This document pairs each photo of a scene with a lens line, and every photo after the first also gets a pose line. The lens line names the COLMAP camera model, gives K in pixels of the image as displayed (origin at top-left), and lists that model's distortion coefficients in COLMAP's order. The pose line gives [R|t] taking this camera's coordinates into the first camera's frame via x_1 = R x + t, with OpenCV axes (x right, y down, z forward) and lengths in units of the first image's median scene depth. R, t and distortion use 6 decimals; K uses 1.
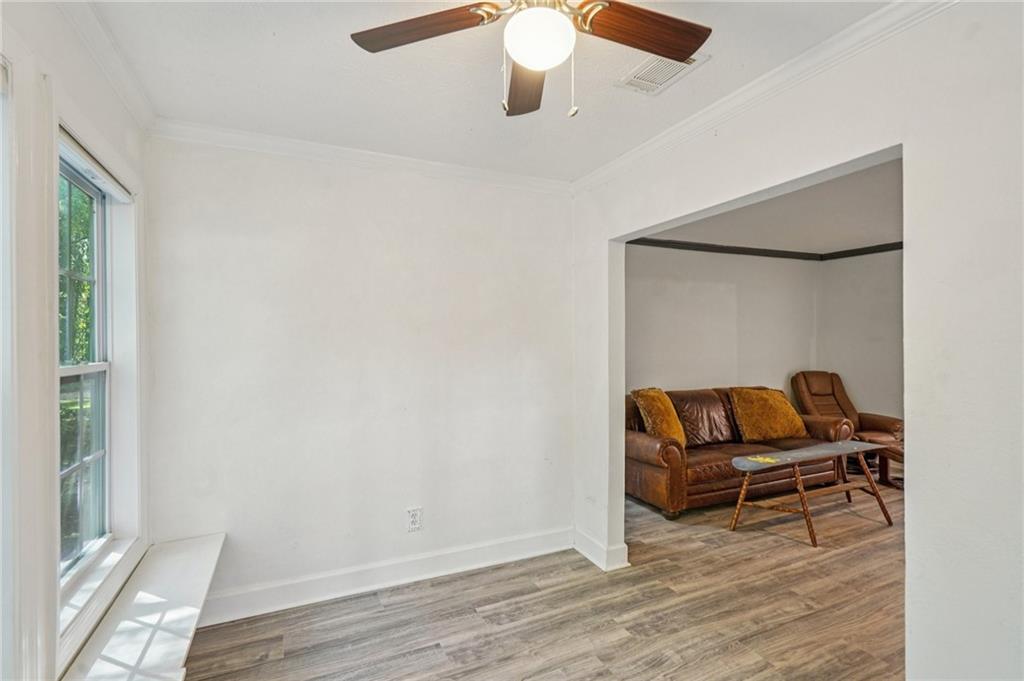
lens RADIAL K [[478.4, 0, 507.3], [0, 478.4, 337.6], [0, 0, 1]] dist [-0.001059, 0.001577]
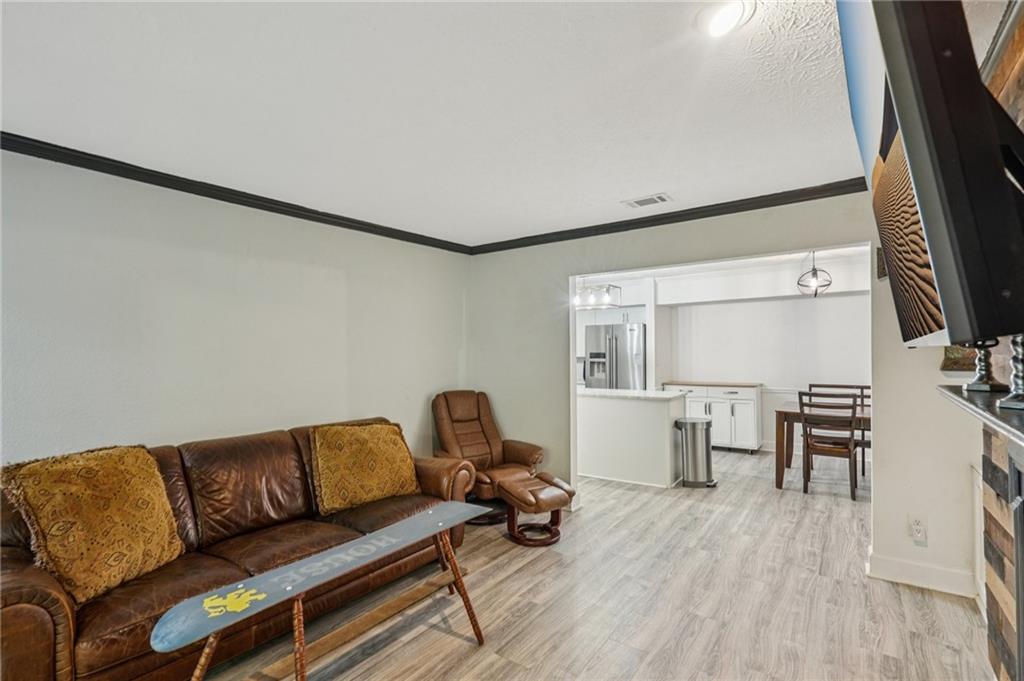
lens RADIAL K [[478.4, 0, 515.5], [0, 478.4, 346.1], [0, 0, 1]] dist [-0.001059, 0.001577]
pose [[0.863016, 0.003728, 0.505162, 0.380800], [0.001521, 0.999949, -0.009978, 0.004404], [-0.505174, 0.009380, 0.862967, 0.315143]]
